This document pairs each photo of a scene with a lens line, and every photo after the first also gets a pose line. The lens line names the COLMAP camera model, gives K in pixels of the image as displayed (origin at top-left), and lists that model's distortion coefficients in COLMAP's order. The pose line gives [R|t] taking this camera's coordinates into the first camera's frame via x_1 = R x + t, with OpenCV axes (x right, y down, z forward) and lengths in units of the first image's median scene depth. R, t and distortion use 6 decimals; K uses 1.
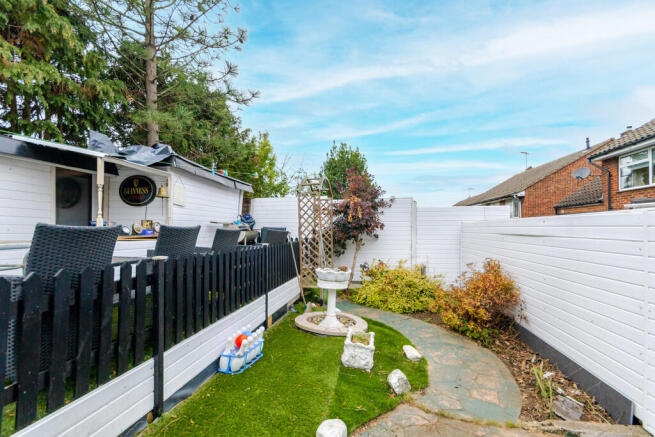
lens RADIAL K [[304.1, 0, 327.5], [0, 304.1, 218.5], [0, 0, 1]] dist [0.000894, 0.000045]
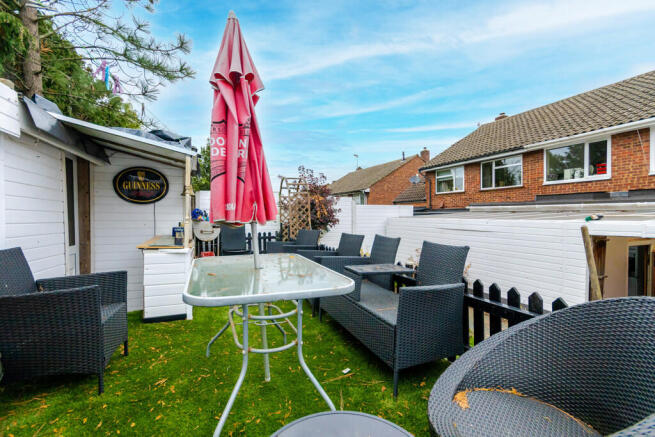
lens RADIAL K [[306.8, 0, 324.3], [0, 306.8, 204.4], [0, 0, 1]] dist [0.002356, 0.000204]
pose [[0.844901, 0.018727, 0.534595, -0.342907], [-0.020939, 0.999779, -0.001931, -0.025627], [-0.534512, -0.009562, 0.845106, 0.017310]]
